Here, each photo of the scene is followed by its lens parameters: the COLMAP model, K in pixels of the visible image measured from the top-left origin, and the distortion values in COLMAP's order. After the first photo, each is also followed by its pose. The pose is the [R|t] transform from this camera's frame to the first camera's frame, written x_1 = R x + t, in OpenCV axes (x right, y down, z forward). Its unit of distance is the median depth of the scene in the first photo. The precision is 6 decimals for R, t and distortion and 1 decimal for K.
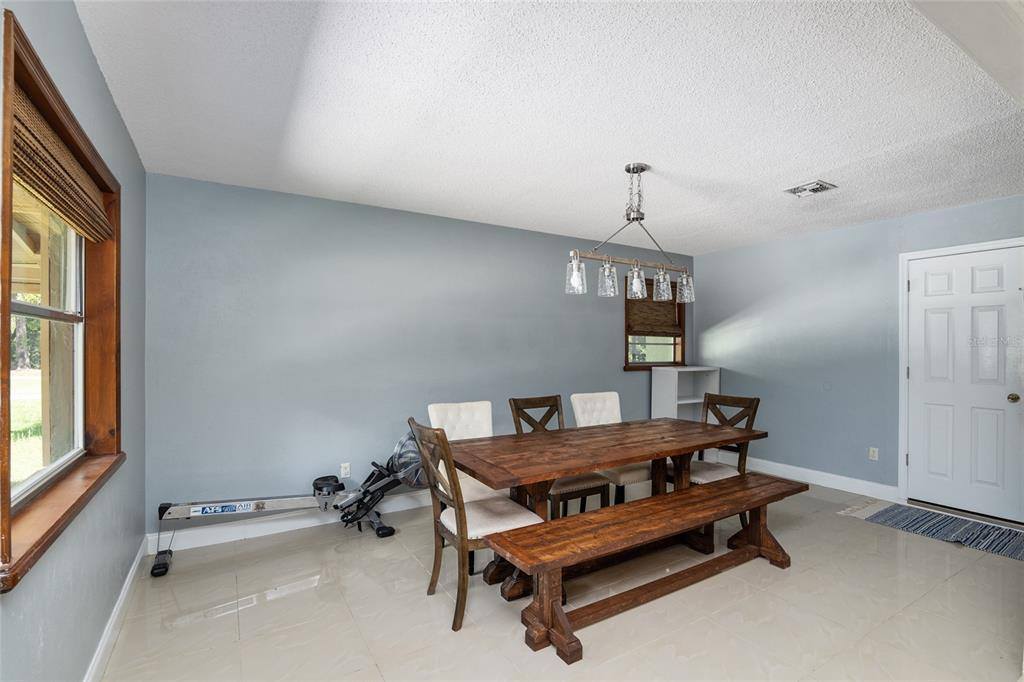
lens RADIAL K [[477.8, 0, 509.9], [0, 477.8, 344.0], [0, 0, 1]] dist [-0.015574, 0.000056]
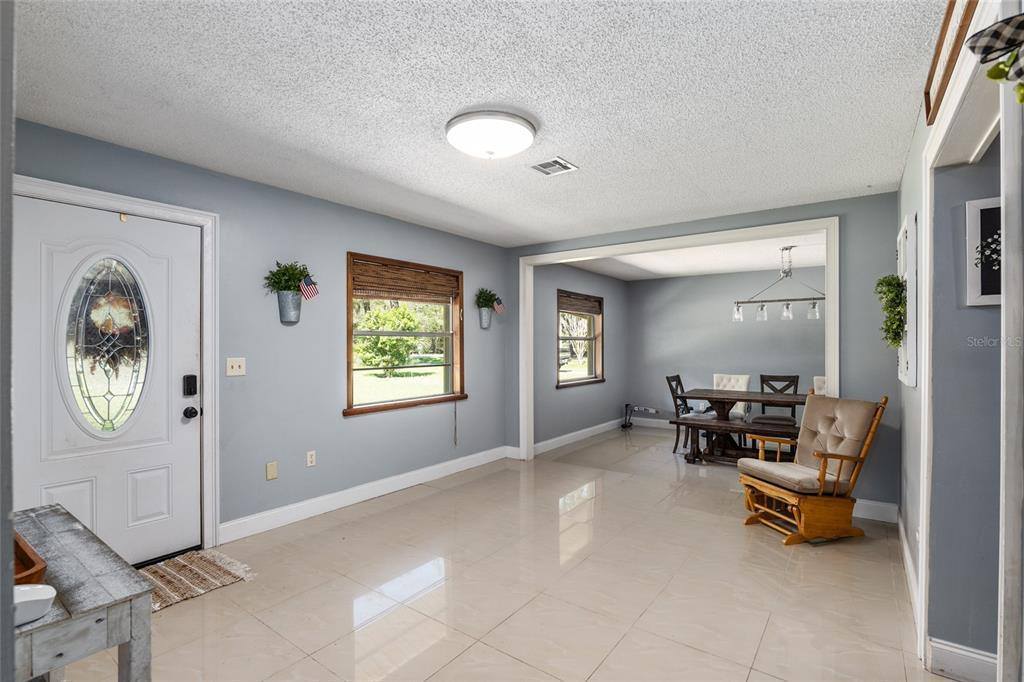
lens RADIAL K [[477.8, 0, 514.4], [0, 477.8, 345.7], [0, 0, 1]] dist [-0.015574, 0.000056]
pose [[0.386111, -0.002328, -0.922449, 1.183043], [0.007086, 0.999975, 0.000442, -0.002780], [0.922425, -0.006707, 0.386118, -0.505501]]
